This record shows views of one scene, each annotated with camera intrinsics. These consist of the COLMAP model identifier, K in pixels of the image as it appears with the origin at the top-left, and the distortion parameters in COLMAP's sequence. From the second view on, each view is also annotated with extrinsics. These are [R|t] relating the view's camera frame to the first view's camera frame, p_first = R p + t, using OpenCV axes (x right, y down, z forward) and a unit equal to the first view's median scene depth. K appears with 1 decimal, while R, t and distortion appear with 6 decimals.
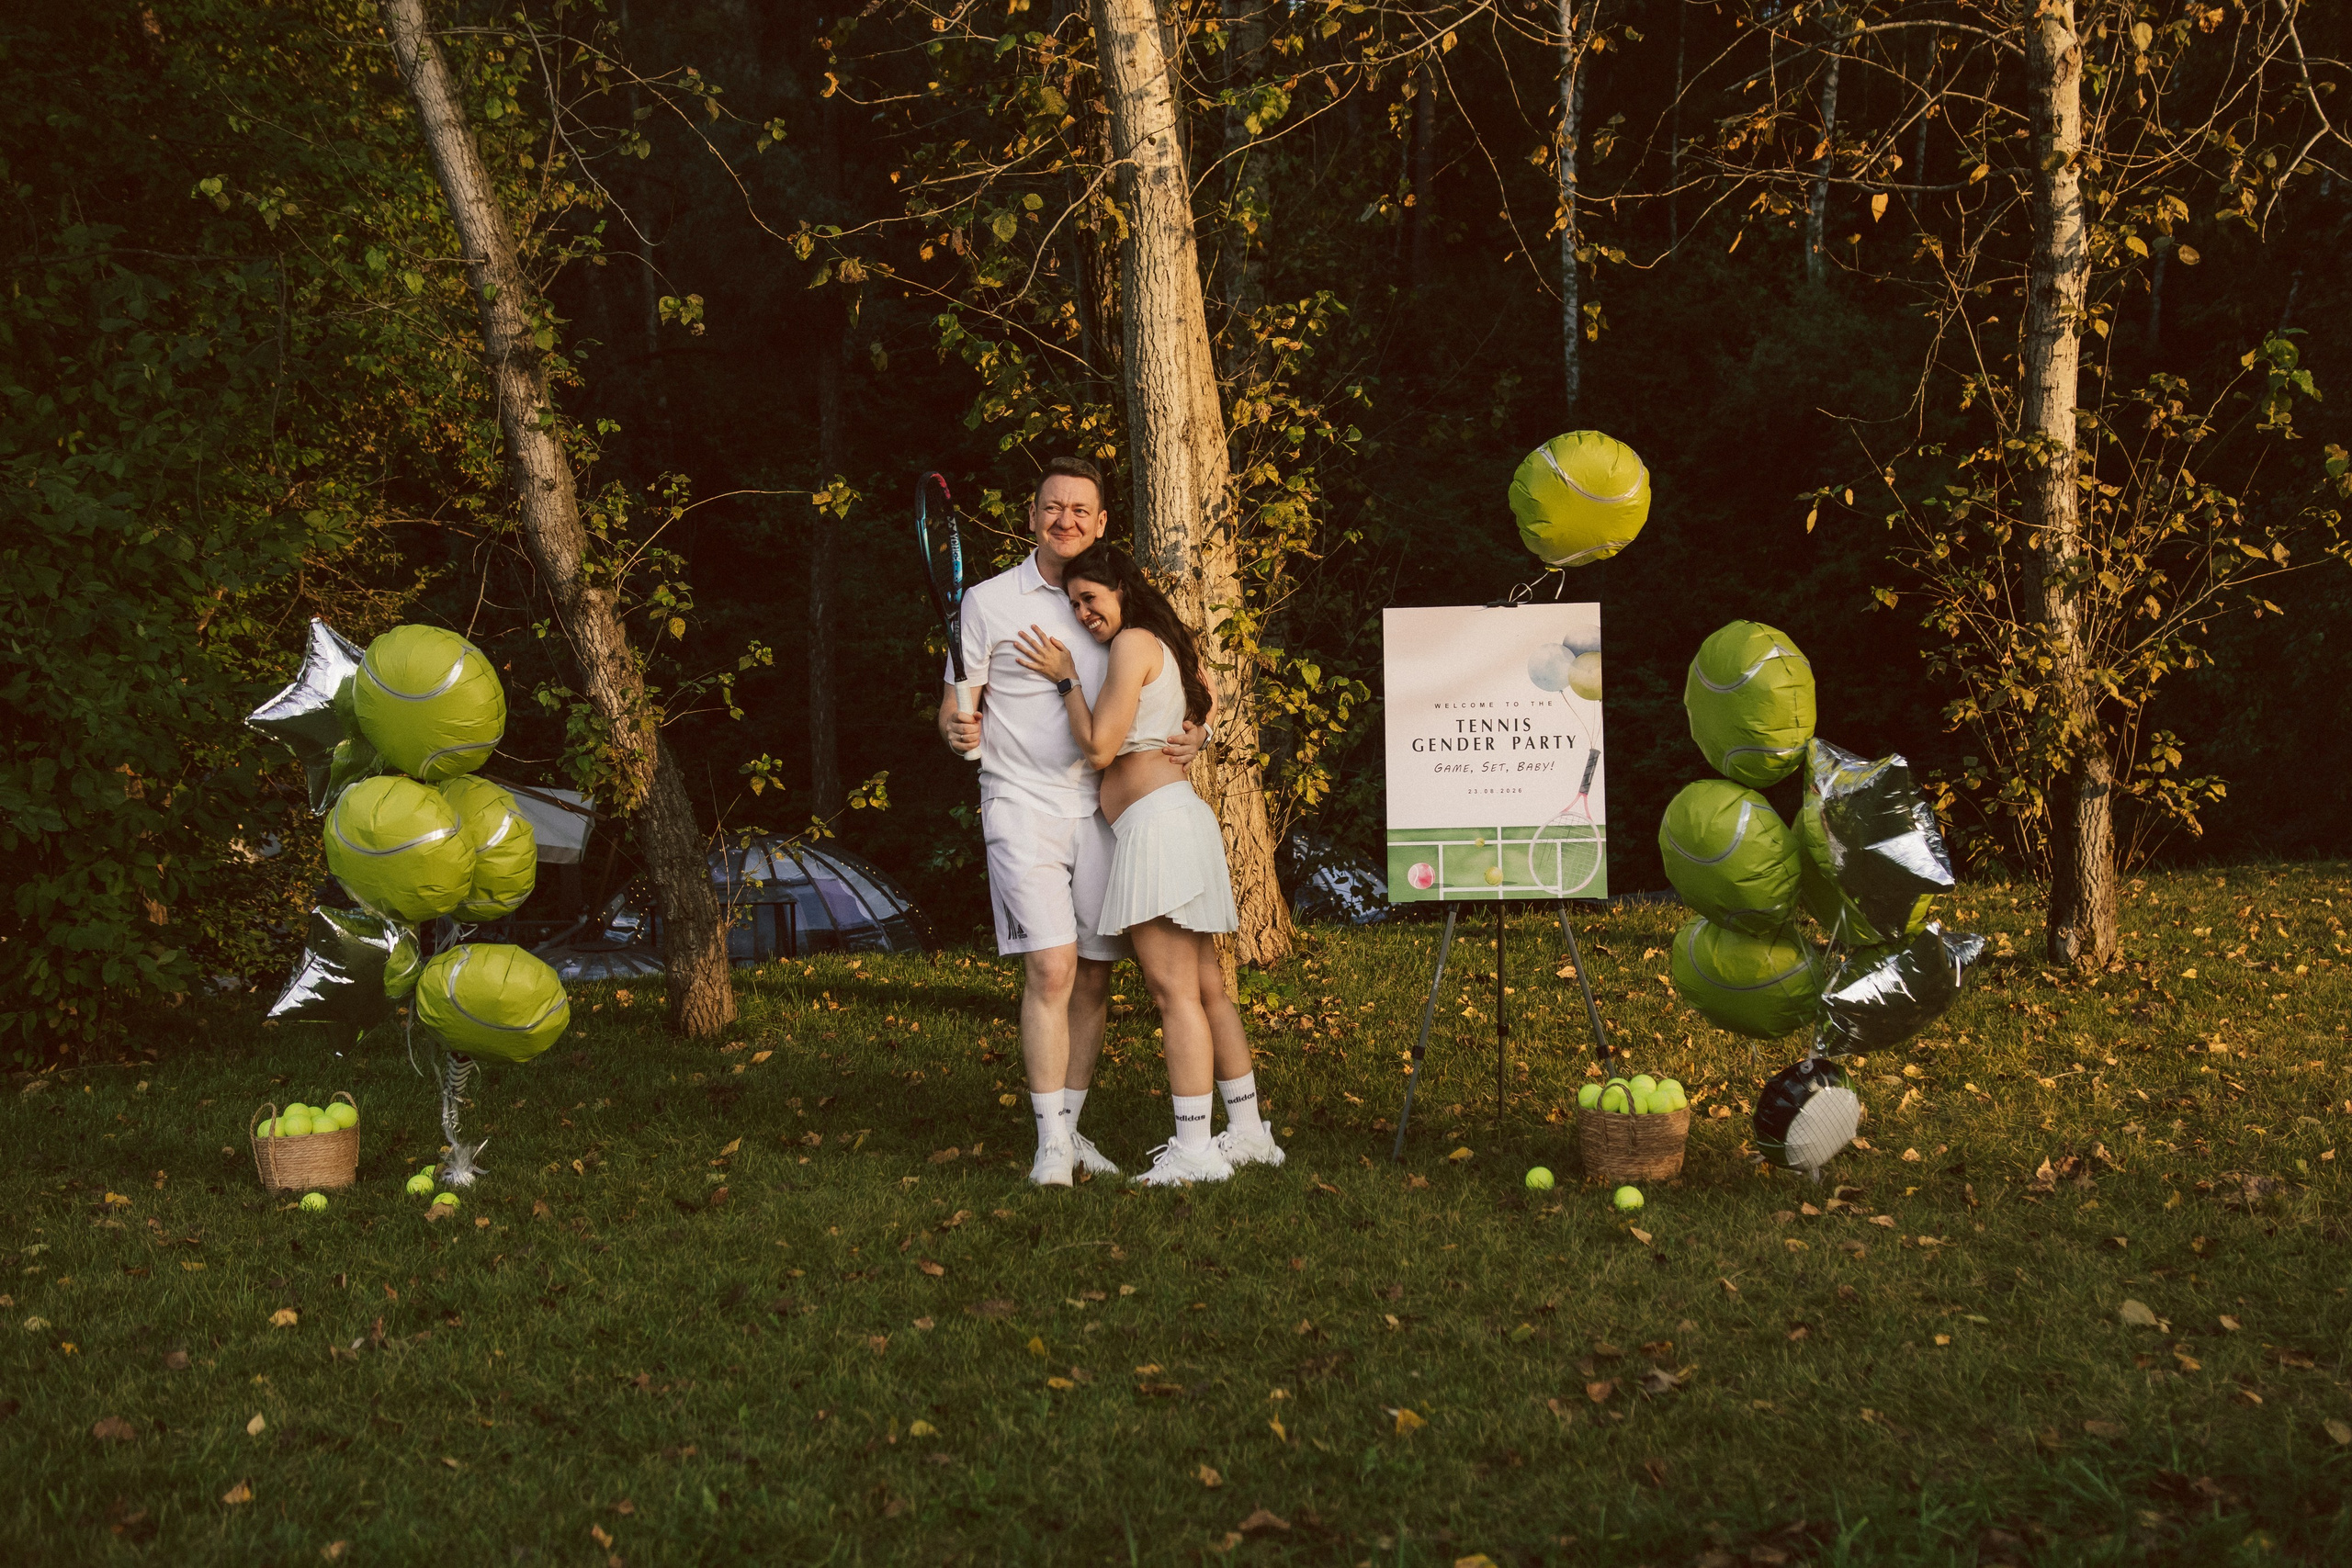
lens RADIAL K [[2620.8, 0, 1176.0], [0, 2620.8, 784.0], [0, 0, 1]] dist [-0.013895, 0.178437]
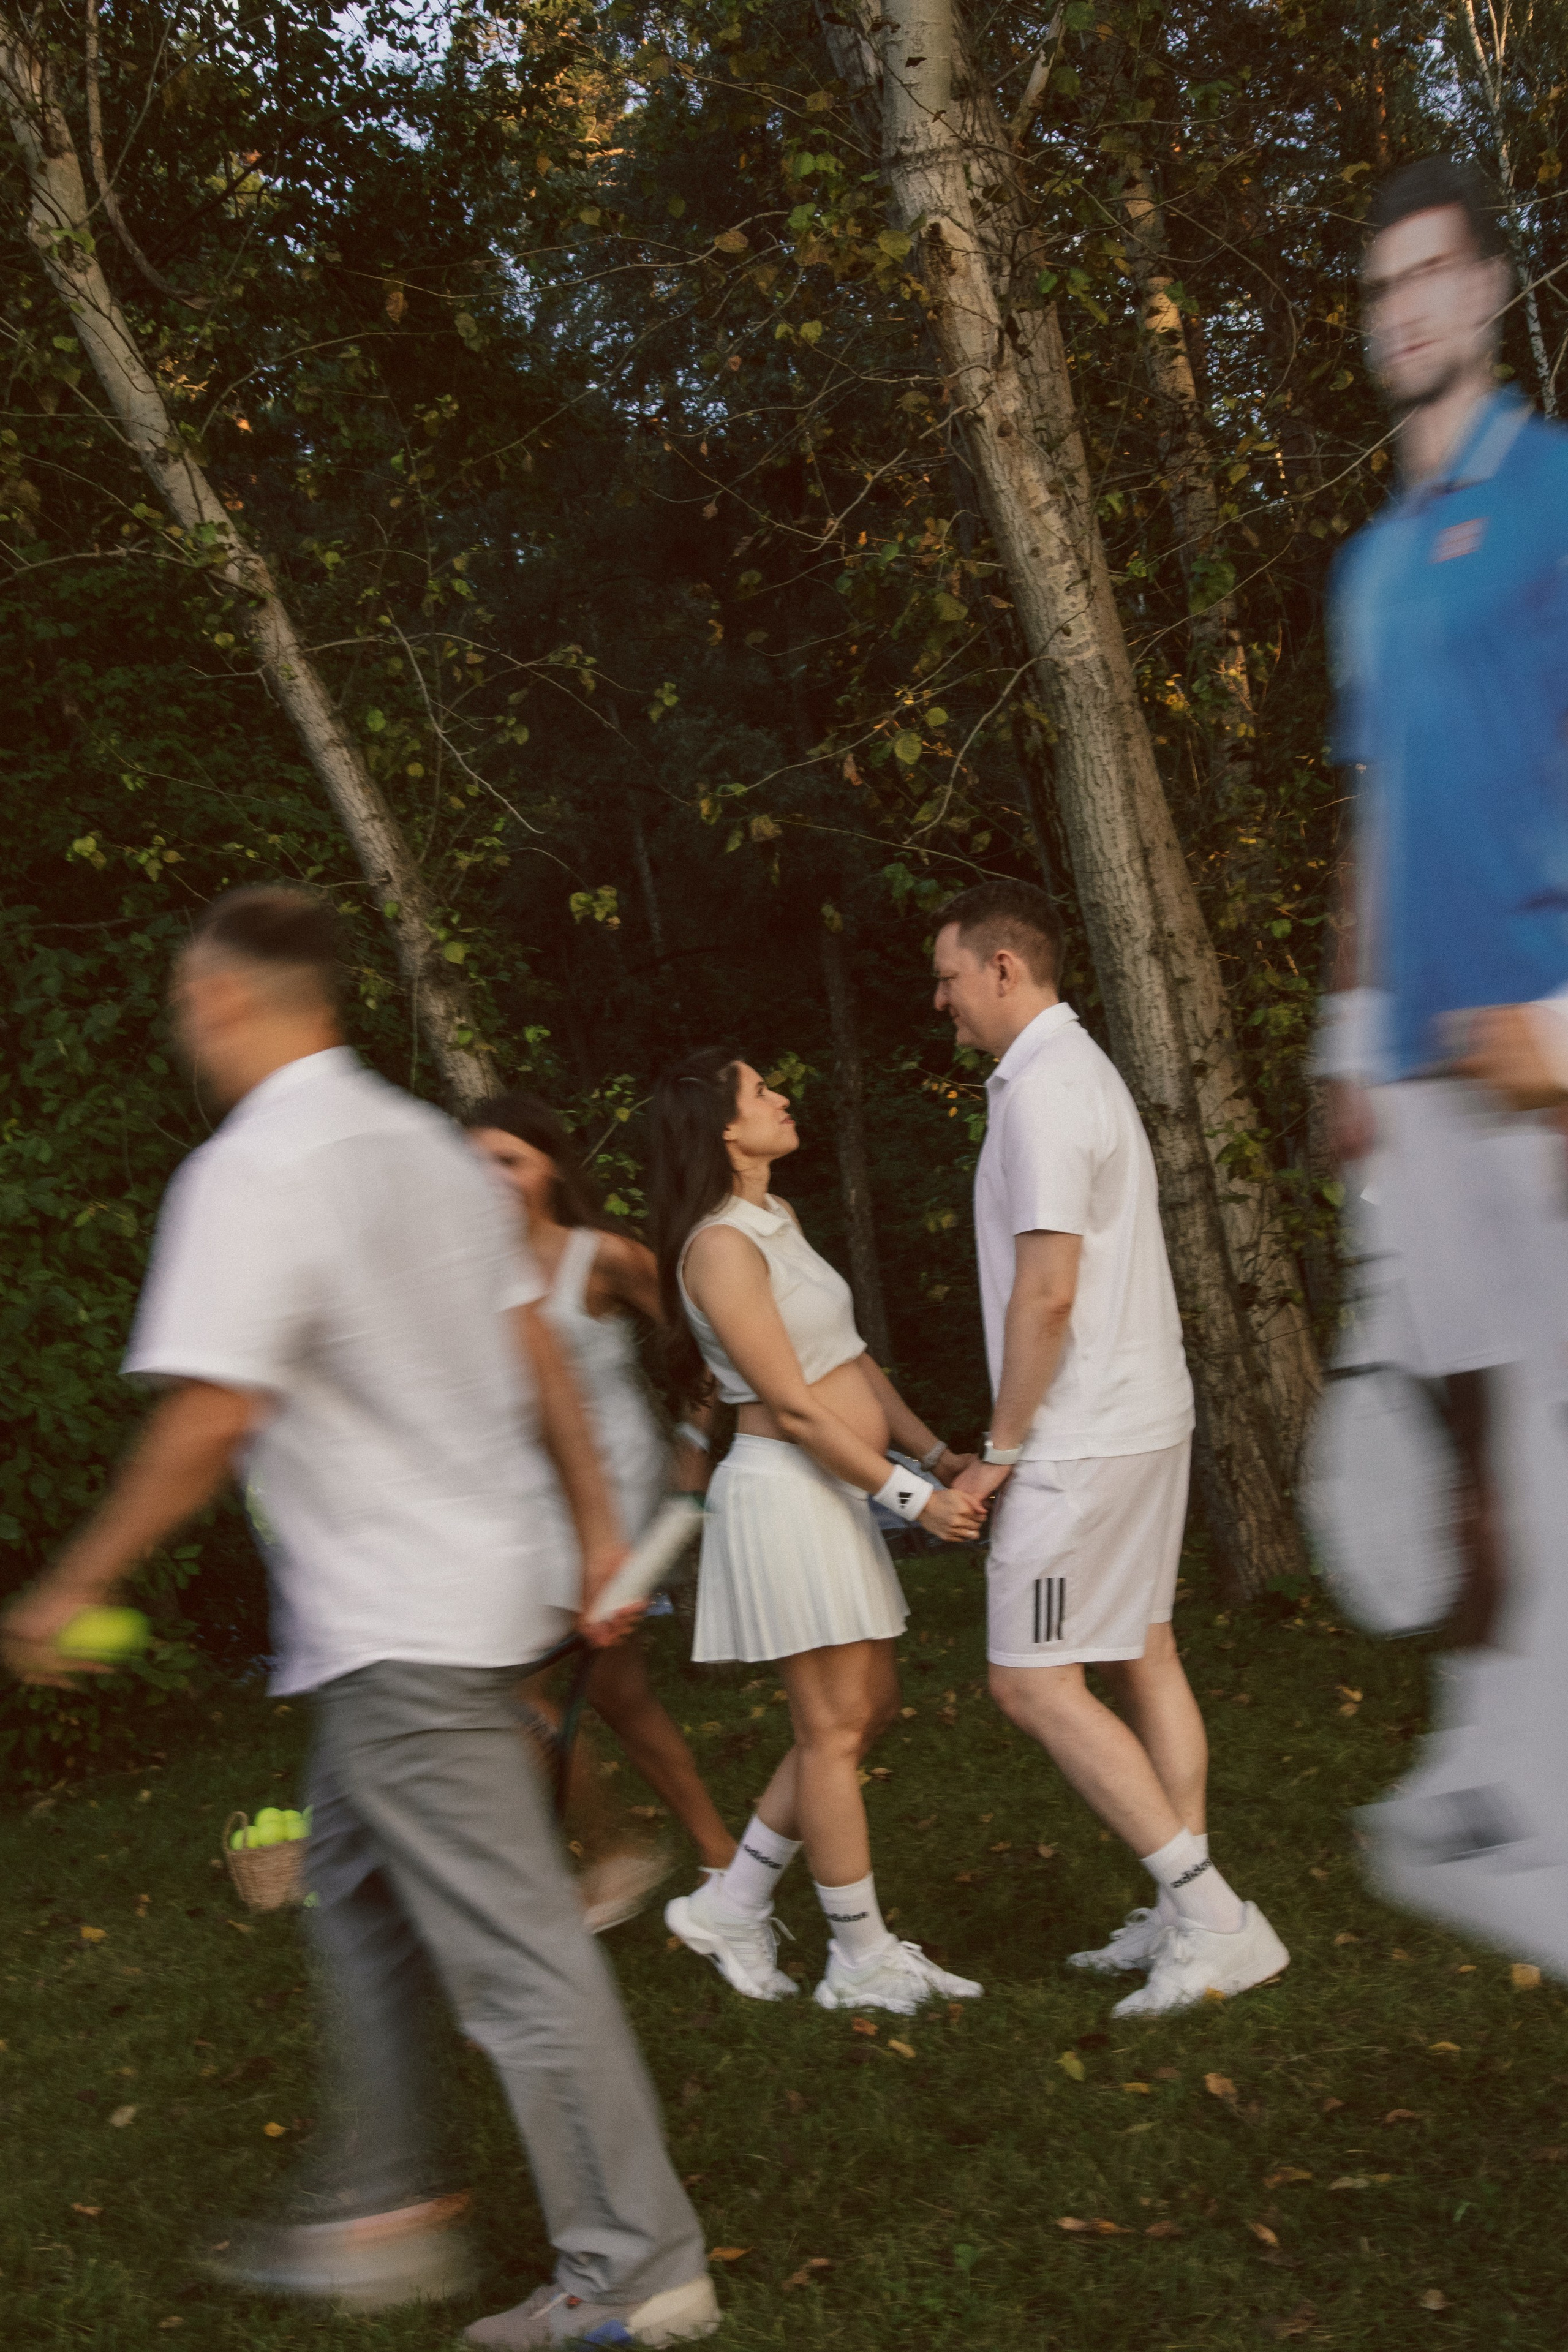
lens RADIAL K [[2712.9, 0, 778.6], [0, 2712.9, 1168.9], [0, 0, 1]] dist [0.005844, 0.053706]
pose [[0.976065, -0.138299, -0.167839, 0.023007], [0.126401, 0.988775, -0.079665, -0.000866], [0.176973, 0.056543, 0.982590, 0.069456]]
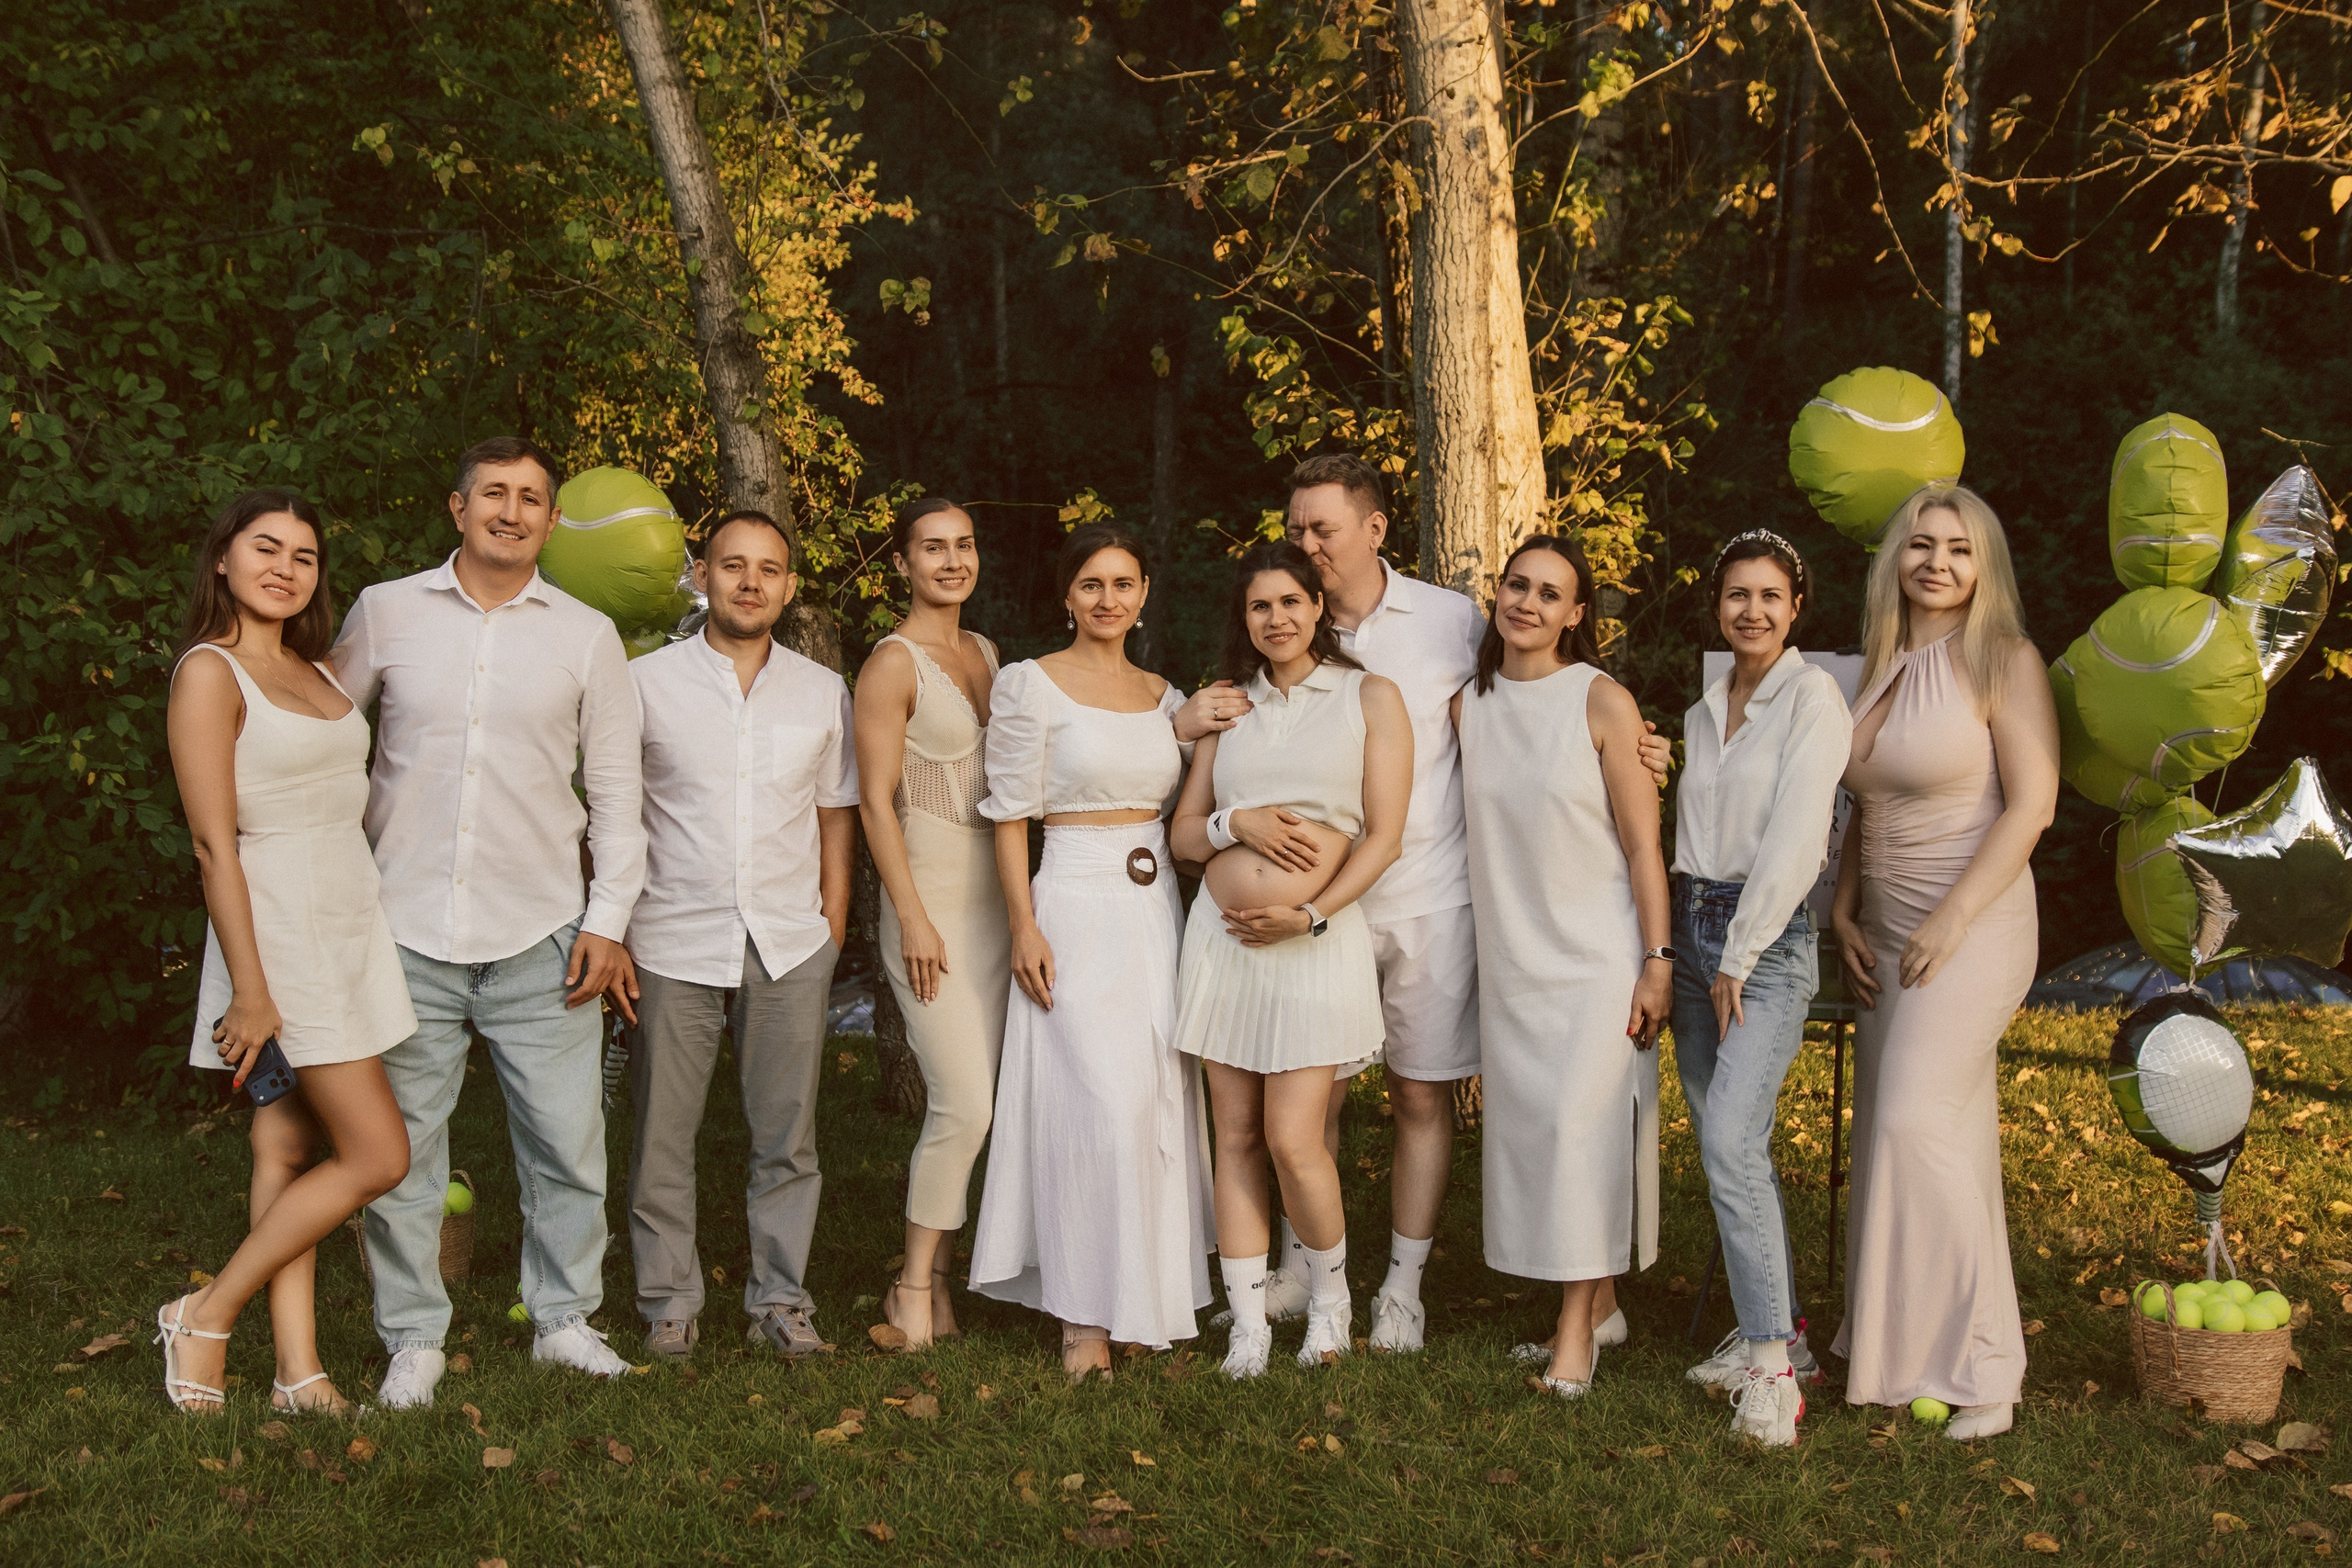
lens RADIAL K [[2621.9, 0, 1127.2], [0, 2621.9, 784.0], [0, 0, 1]] dist [-0.010126, 0.038510]
pose [[0.988005, 0.038468, -0.149553, 0.020700], [-0.041196, 0.999036, -0.015186, -0.005298], [0.148824, 0.021165, 0.988637, 0.140422]]
